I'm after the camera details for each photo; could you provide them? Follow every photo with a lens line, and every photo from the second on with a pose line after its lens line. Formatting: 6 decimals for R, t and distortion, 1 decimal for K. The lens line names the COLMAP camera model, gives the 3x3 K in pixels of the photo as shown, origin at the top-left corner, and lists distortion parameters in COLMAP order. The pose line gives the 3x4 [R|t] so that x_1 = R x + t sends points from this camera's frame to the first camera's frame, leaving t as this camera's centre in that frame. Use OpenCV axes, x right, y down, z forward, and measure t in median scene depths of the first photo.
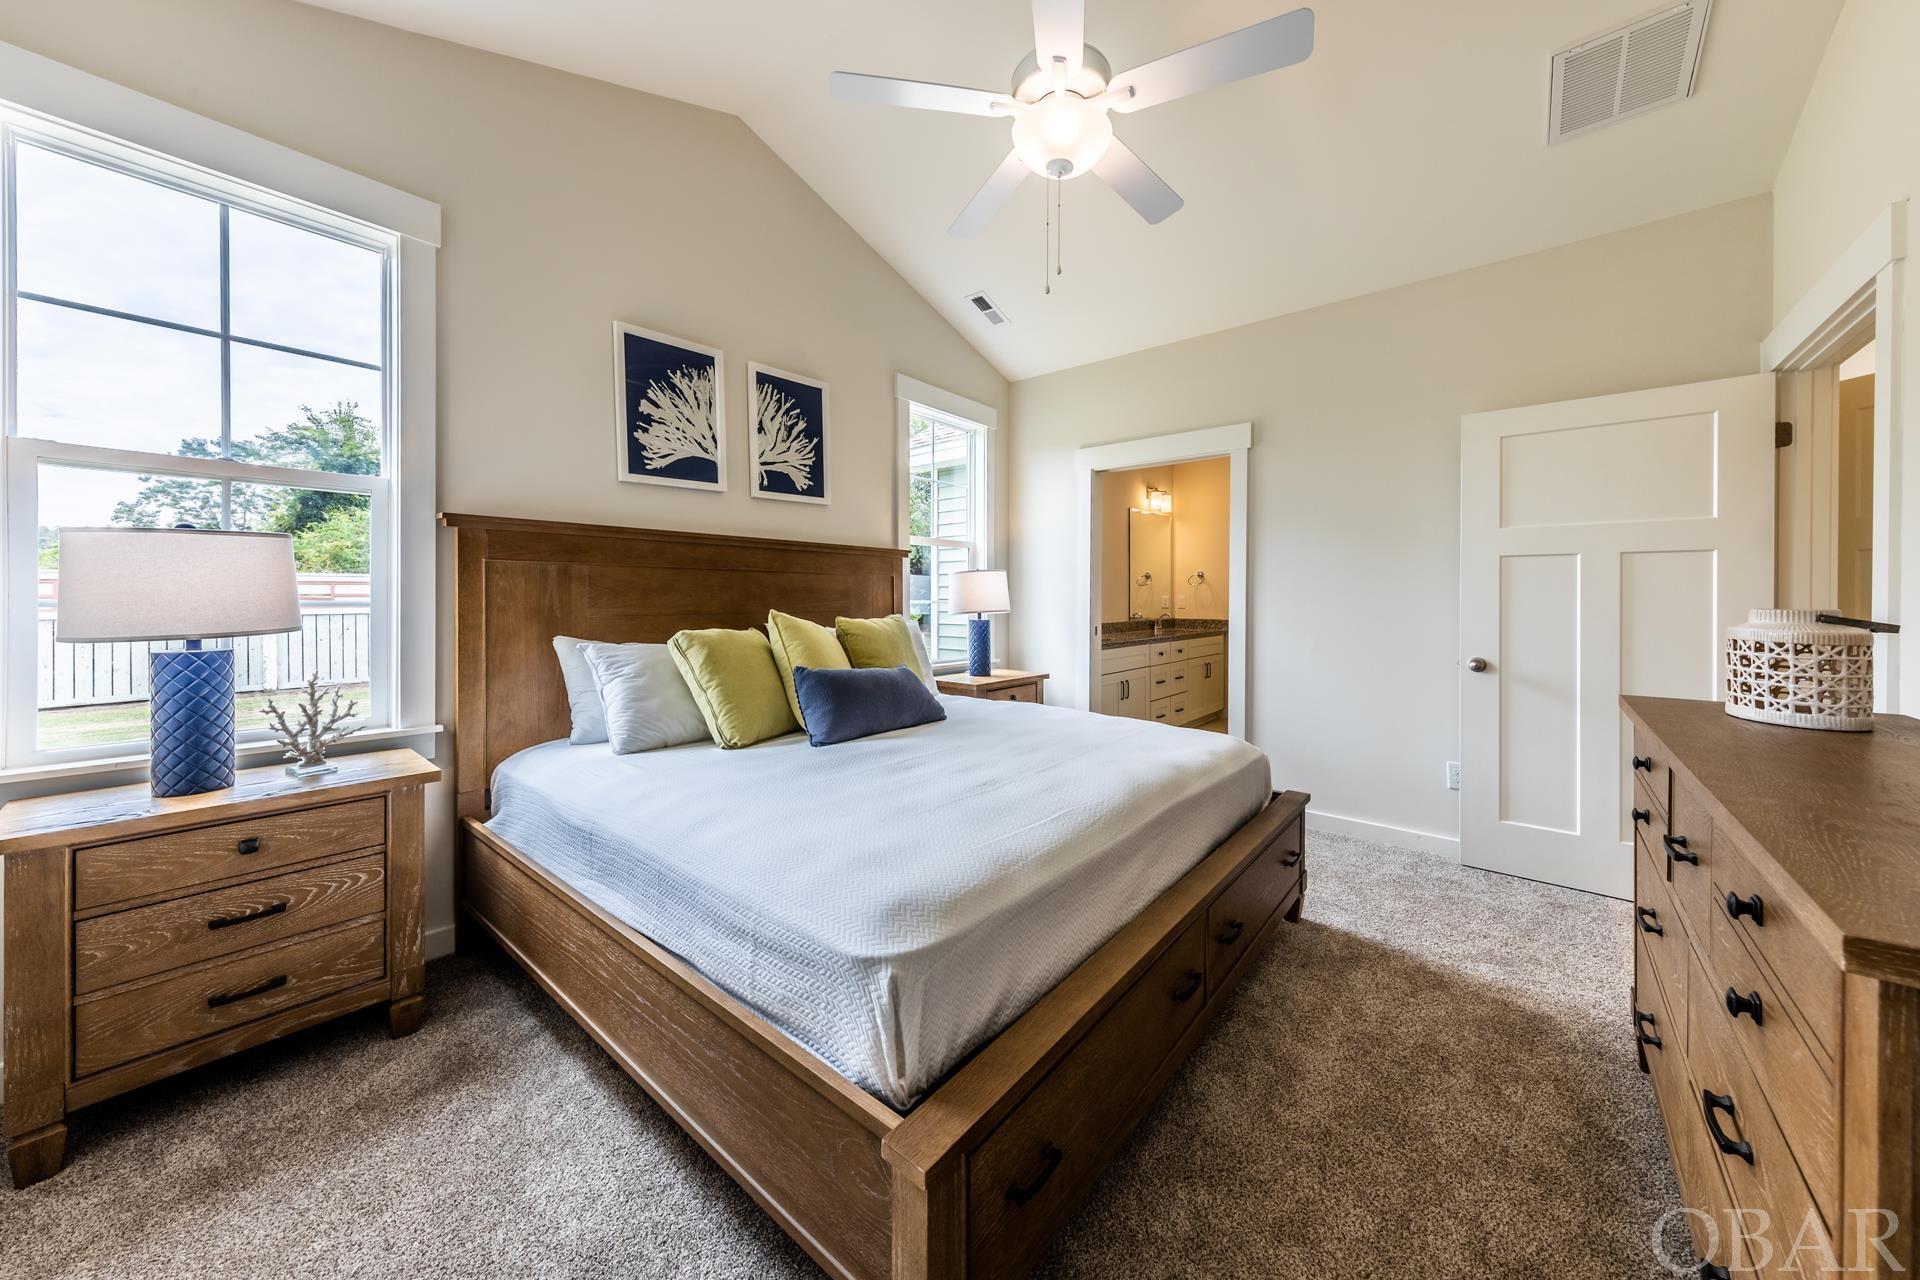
lens RADIAL K [[663.1, 0, 957.5], [0, 663.1, 594.9], [0, 0, 1]] dist [0.001123, 0.000148]
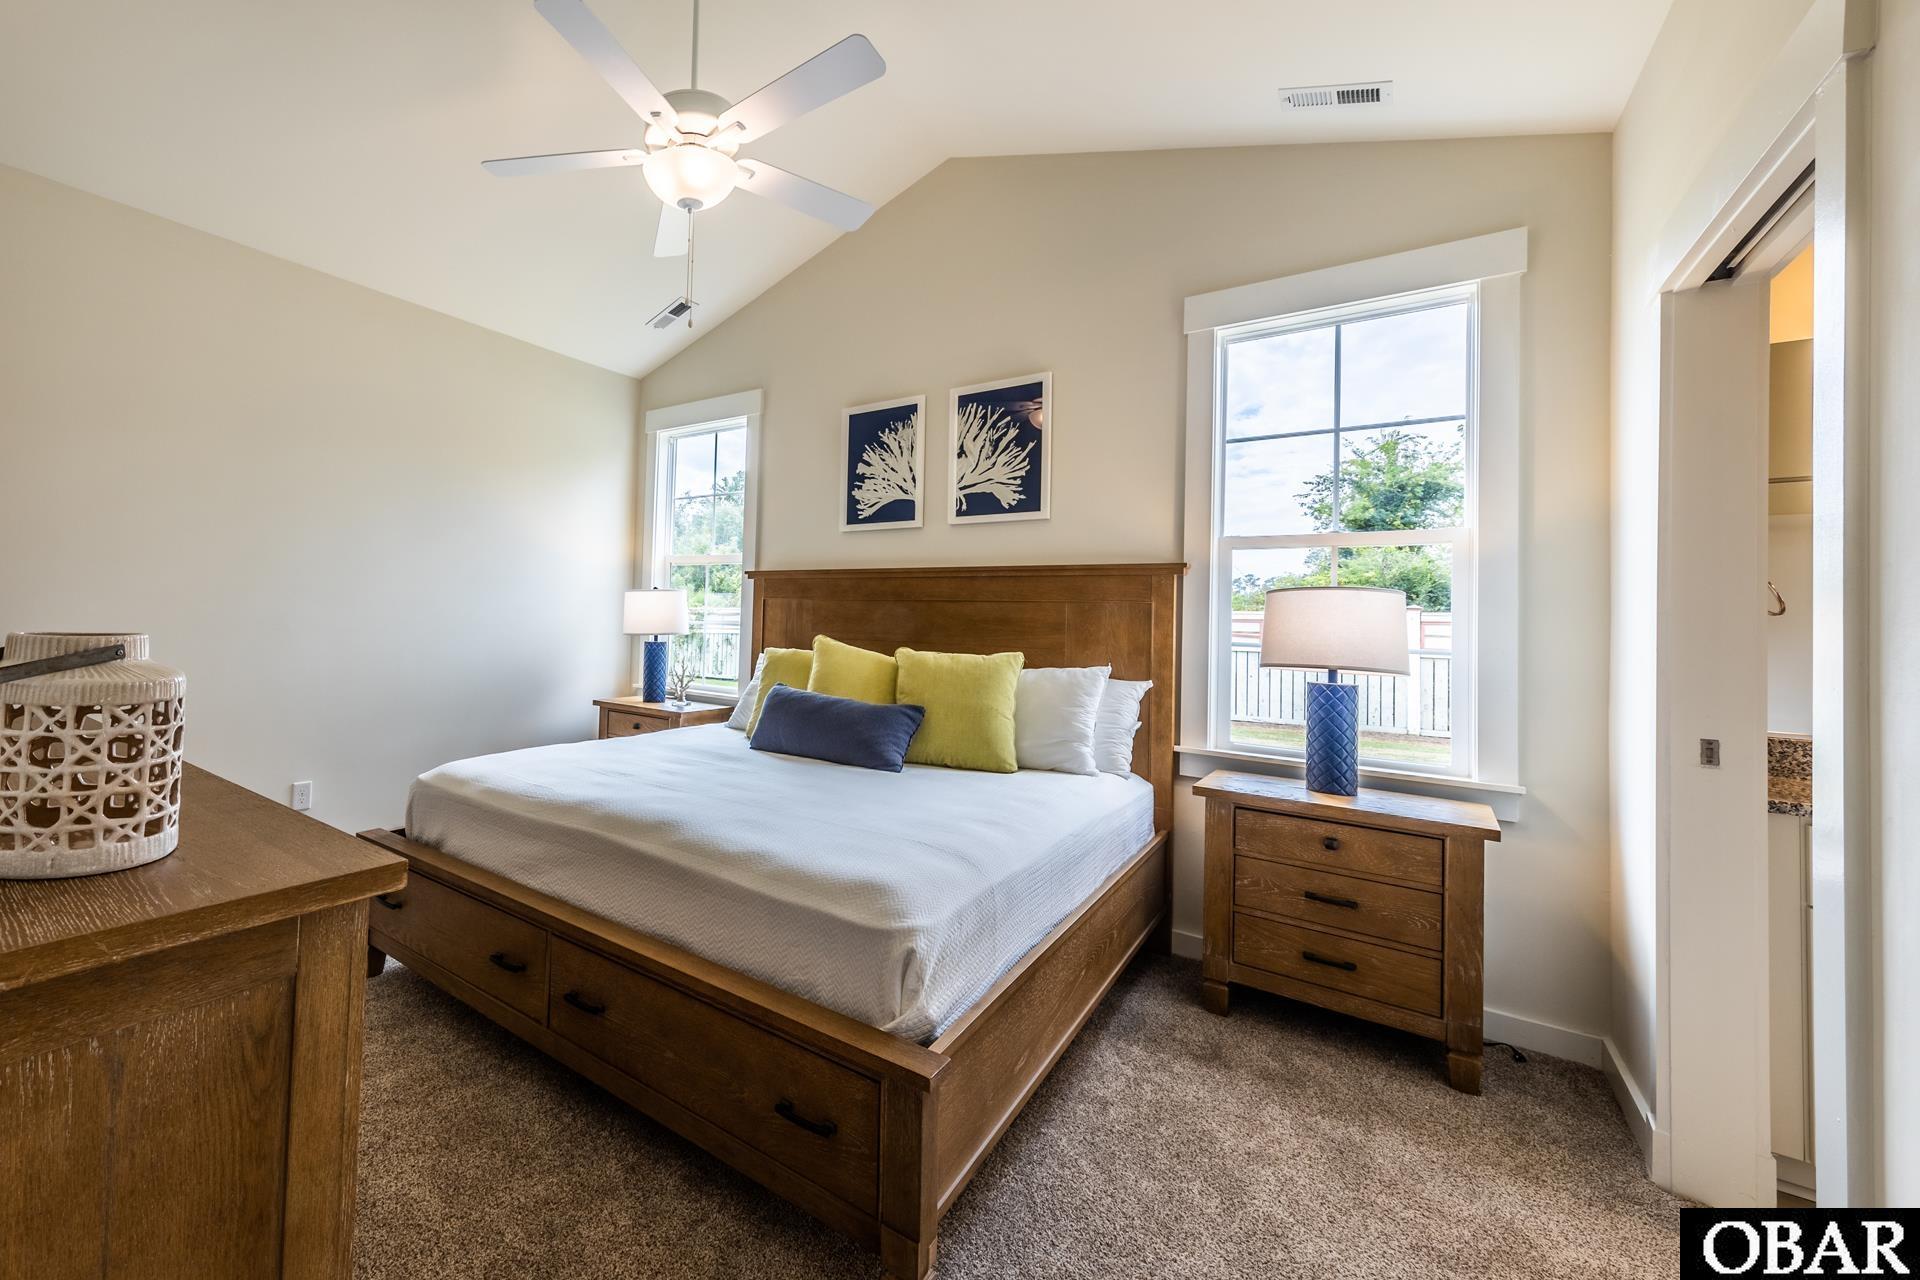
lens RADIAL K [[708.1, 0, 955.5], [0, 708.1, 630.8], [0, 0, 1]] dist [-0.022751, 0.000002]
pose [[0.142912, 0.009931, -0.989686, 0.703353], [-0.030892, 0.999507, 0.005569, 0.001870], [0.989253, 0.029778, 0.143148, 0.828963]]
